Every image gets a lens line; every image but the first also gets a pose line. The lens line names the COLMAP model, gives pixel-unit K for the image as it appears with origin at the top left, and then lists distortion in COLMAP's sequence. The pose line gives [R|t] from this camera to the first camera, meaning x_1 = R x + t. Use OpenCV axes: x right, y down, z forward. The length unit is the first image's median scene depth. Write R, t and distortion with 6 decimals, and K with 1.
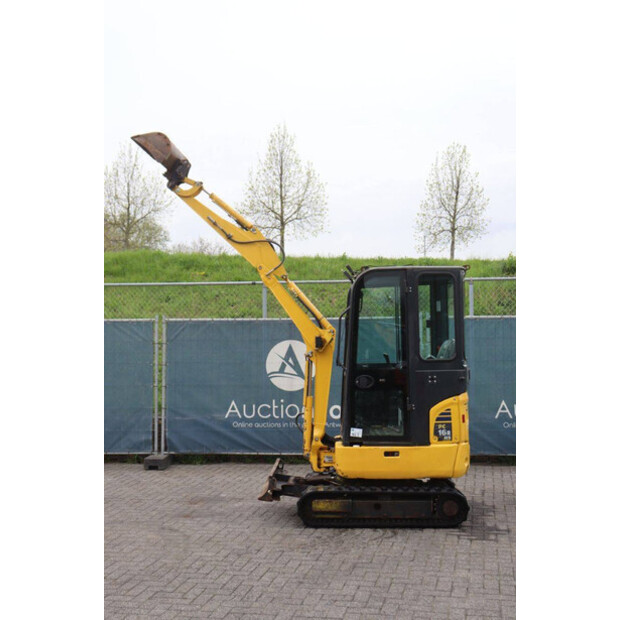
lens RADIAL K [[758.6, 0, 302.1], [0, 758.6, 299.2], [0, 0, 1]] dist [-0.014749, 0.086912]
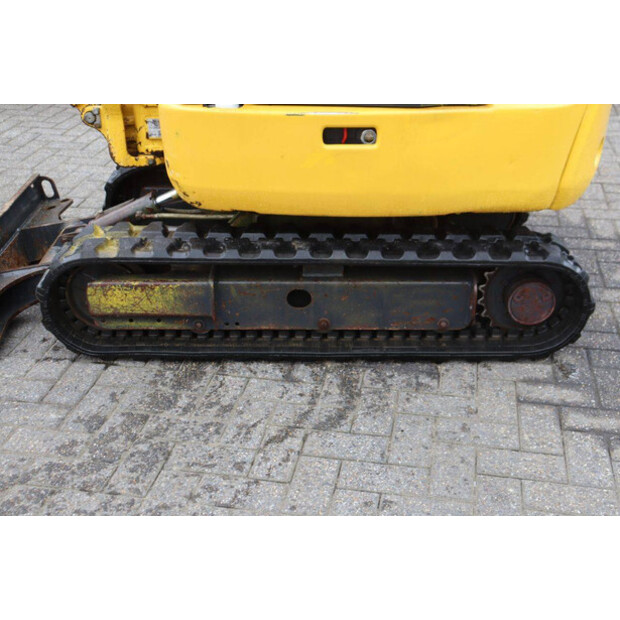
lens RADIAL K [[833.7, 0, 312.5], [0, 833.7, 307.1], [0, 0, 1]] dist [0.030120, 0.118019]
pose [[0.998706, -0.017822, 0.047637, 0.080567], [-0.008676, 0.863177, 0.504827, 0.093759], [-0.050116, -0.504587, 0.861905, 0.639101]]
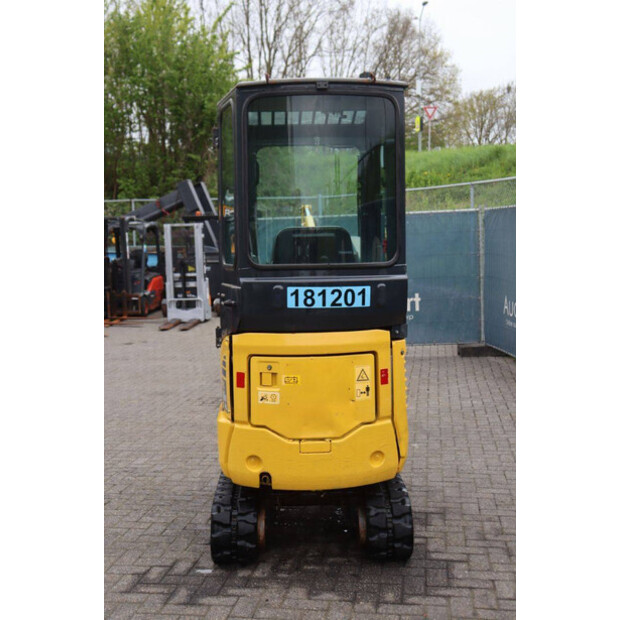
lens RADIAL K [[833.7, 0, 312.5], [0, 833.7, 307.1], [0, 0, 1]] dist [0.030120, 0.118019]
pose [[0.085943, 0.091106, -0.992126, 0.726064], [0.062173, 0.993379, 0.096607, 0.050866], [0.994358, -0.069986, 0.079710, 0.930802]]
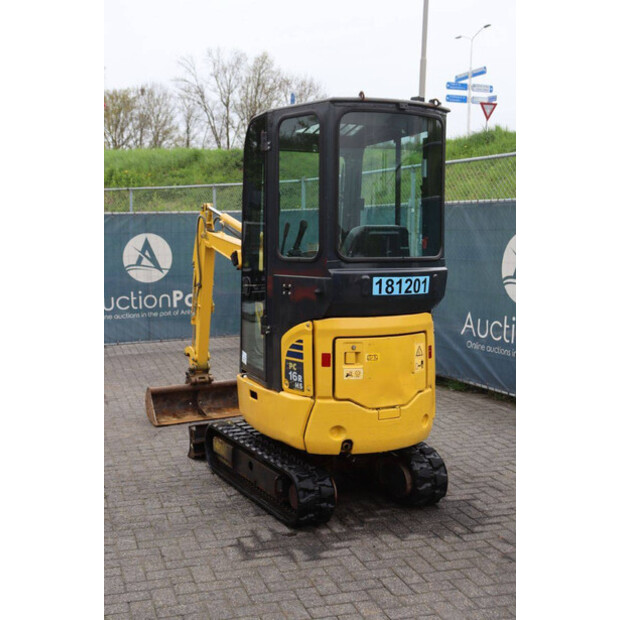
lens RADIAL K [[833.7, 0, 312.5], [0, 833.7, 307.1], [0, 0, 1]] dist [0.030120, 0.118019]
pose [[0.508652, 0.085367, -0.856730, 0.704370], [0.033924, 0.992312, 0.119019, 0.035995], [0.860304, -0.089603, 0.501845, 0.616965]]
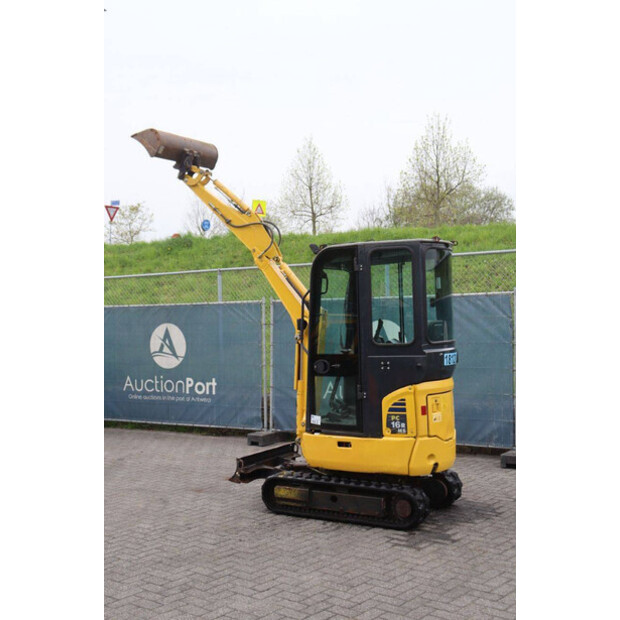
lens RADIAL K [[776.3, 0, 307.3], [0, 776.3, 298.3], [0, 0, 1]] dist [-0.007350, 0.034707]
pose [[0.882369, -0.022129, -0.470038, 0.482985], [0.038349, 0.998953, 0.024962, -0.001314], [0.468994, -0.040051, 0.882293, 0.129040]]
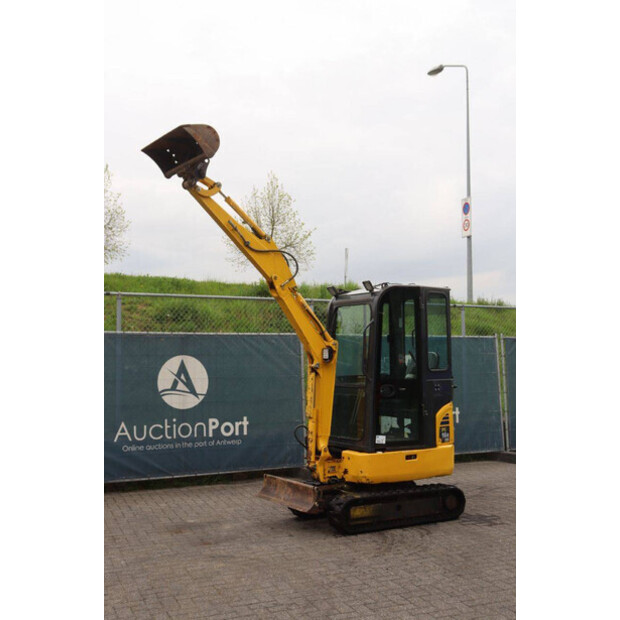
lens RADIAL K [[776.3, 0, 307.3], [0, 776.3, 298.3], [0, 0, 1]] dist [-0.007350, 0.034707]
pose [[0.828792, 0.046773, 0.557598, -0.576349], [-0.028173, 0.998724, -0.041902, 0.025325], [-0.558847, 0.019019, 0.829053, 0.144253]]
